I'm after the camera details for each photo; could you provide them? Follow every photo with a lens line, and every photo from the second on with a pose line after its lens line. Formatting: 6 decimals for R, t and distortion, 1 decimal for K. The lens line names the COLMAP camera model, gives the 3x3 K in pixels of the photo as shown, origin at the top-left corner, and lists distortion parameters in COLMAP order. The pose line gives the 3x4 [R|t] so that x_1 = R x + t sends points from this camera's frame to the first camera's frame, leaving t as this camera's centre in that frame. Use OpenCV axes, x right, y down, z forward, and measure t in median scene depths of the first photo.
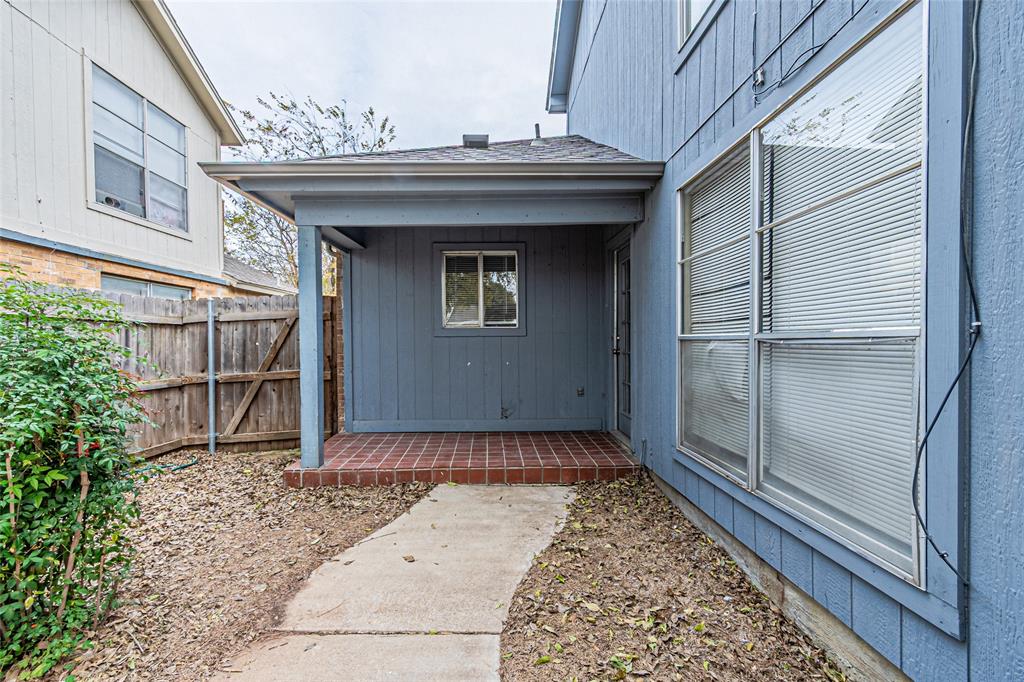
lens RADIAL K [[447.4, 0, 504.8], [0, 447.4, 349.2], [0, 0, 1]] dist [0.010341, -0.003111]
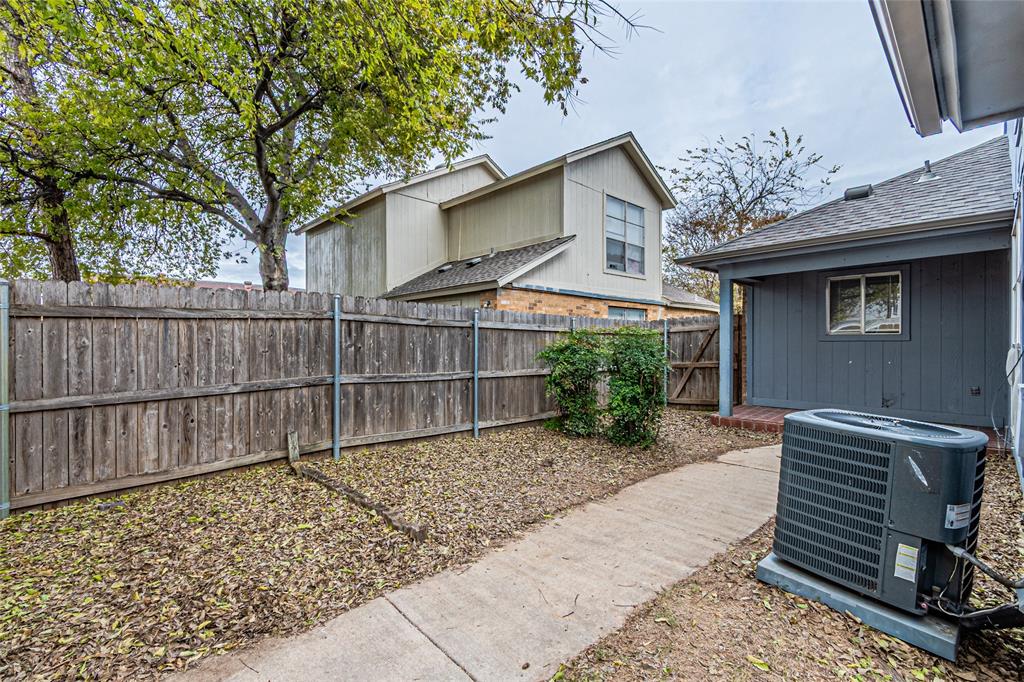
lens RADIAL K [[447.4, 0, 499.6], [0, 447.4, 348.3], [0, 0, 1]] dist [0.010341, -0.003111]
pose [[0.656199, 0.013574, -0.754466, 0.236543], [-0.014771, 0.999878, 0.005142, 0.000786], [0.754443, 0.007770, 0.656319, -0.626980]]
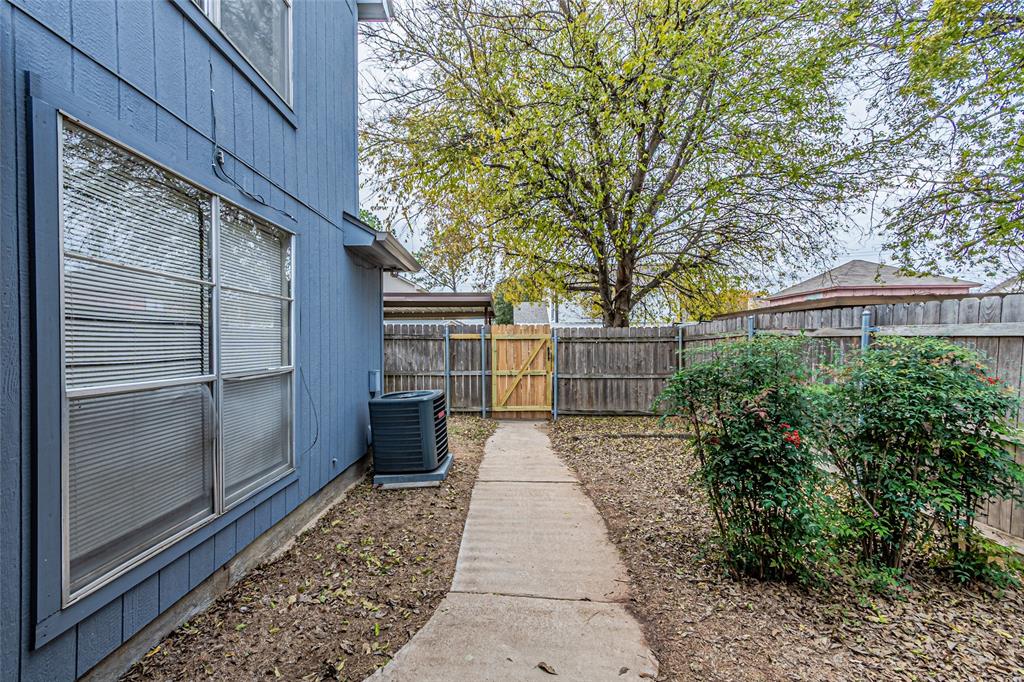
lens RADIAL K [[447.4, 0, 494.0], [0, 447.4, 352.6], [0, 0, 1]] dist [0.010341, -0.003111]
pose [[-0.999151, 0.007948, 0.040423, -0.079654], [0.009382, 0.999329, 0.035397, -0.053418], [-0.040115, 0.035746, -0.998555, 0.895037]]
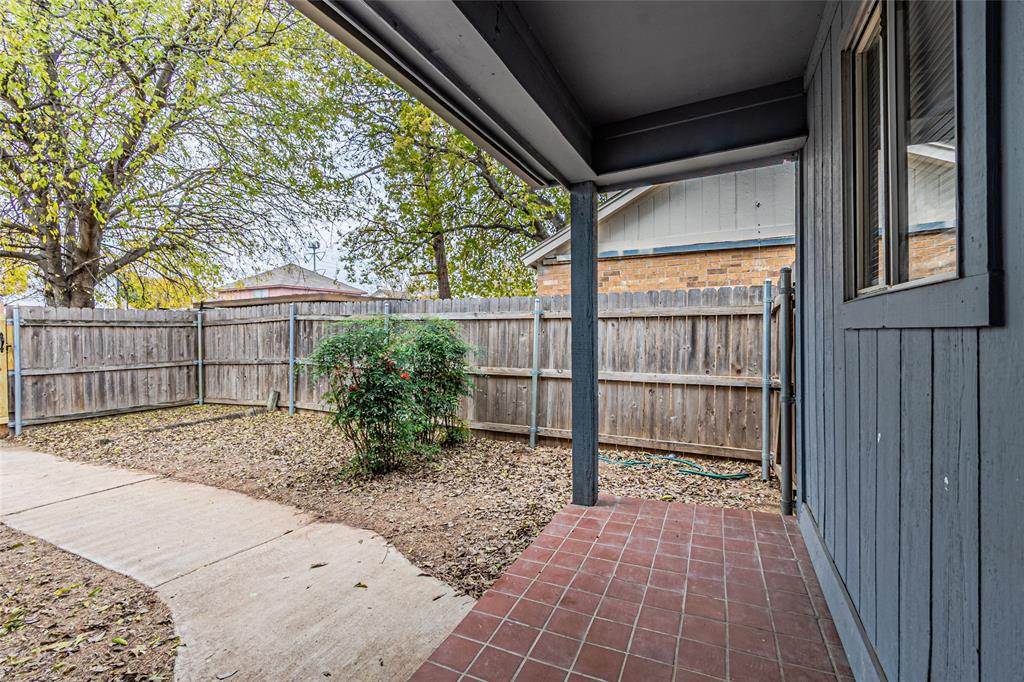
lens RADIAL K [[447.4, 0, 502.7], [0, 447.4, 337.0], [0, 0, 1]] dist [0.010341, -0.003111]
pose [[-0.463291, 0.019996, -0.885980, 0.237978], [-0.001630, 0.999724, 0.023416, -0.030326], [0.886204, 0.012292, -0.463131, 0.923203]]
